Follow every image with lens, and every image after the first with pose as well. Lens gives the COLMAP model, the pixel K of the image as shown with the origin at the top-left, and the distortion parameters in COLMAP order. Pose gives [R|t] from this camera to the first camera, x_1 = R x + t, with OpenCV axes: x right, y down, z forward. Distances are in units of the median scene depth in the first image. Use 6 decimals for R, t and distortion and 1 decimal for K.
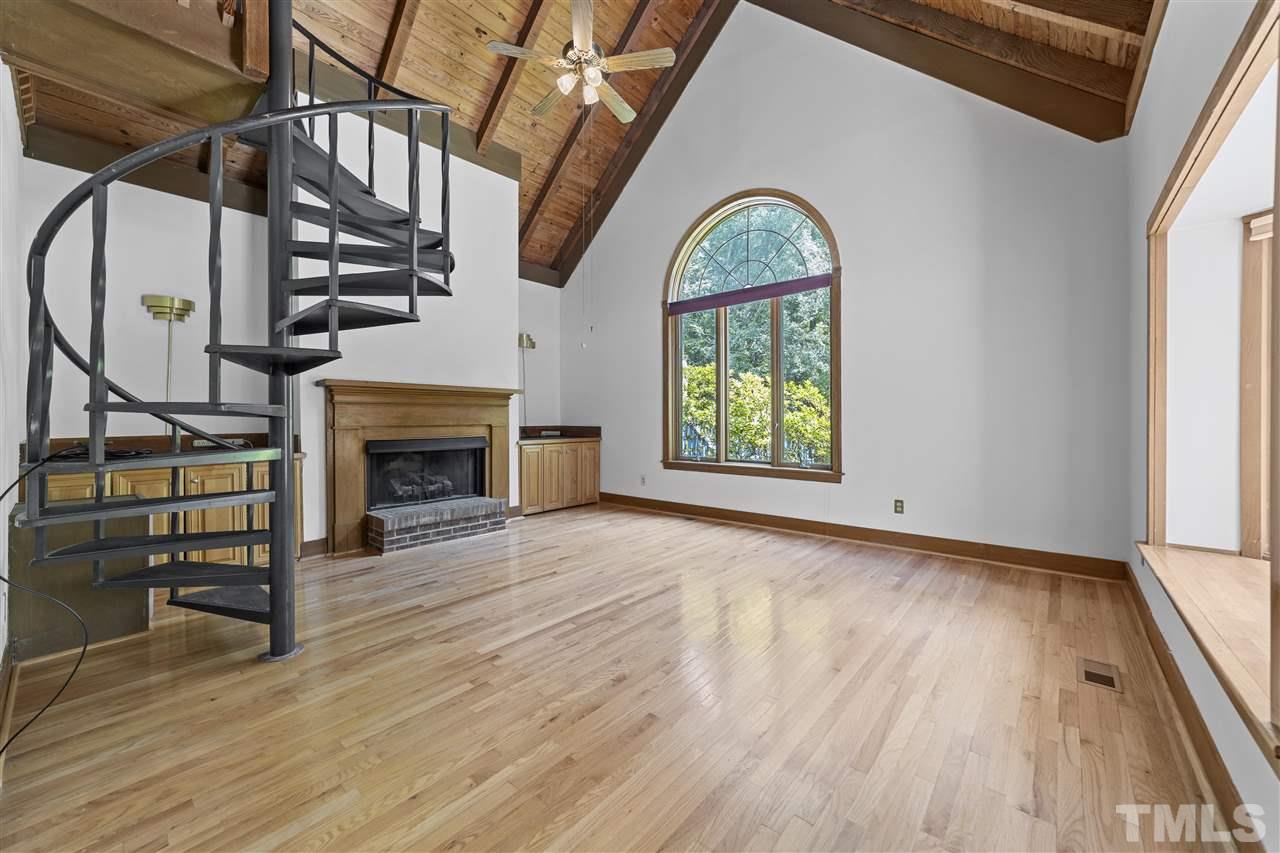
lens RADIAL K [[494.5, 0, 637.4], [0, 494.5, 416.3], [0, 0, 1]] dist [-0.013750, 0.001108]
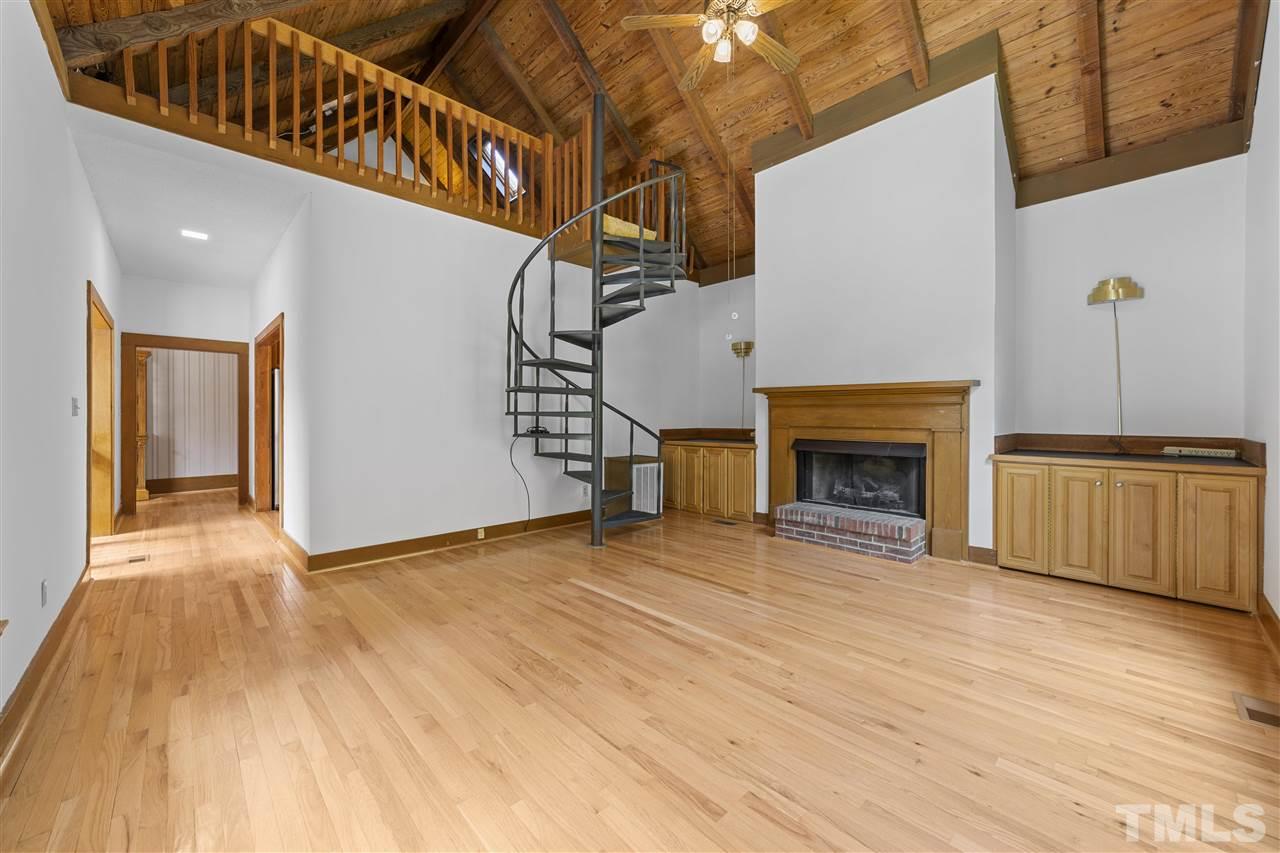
lens RADIAL K [[494.5, 0, 638.7], [0, 494.5, 421.2], [0, 0, 1]] dist [-0.013750, 0.001108]
pose [[-0.097851, 0.012709, -0.995120, 0.671852], [-0.001114, 0.999916, 0.012880, -0.006102], [0.995200, 0.002369, -0.097828, 0.810838]]
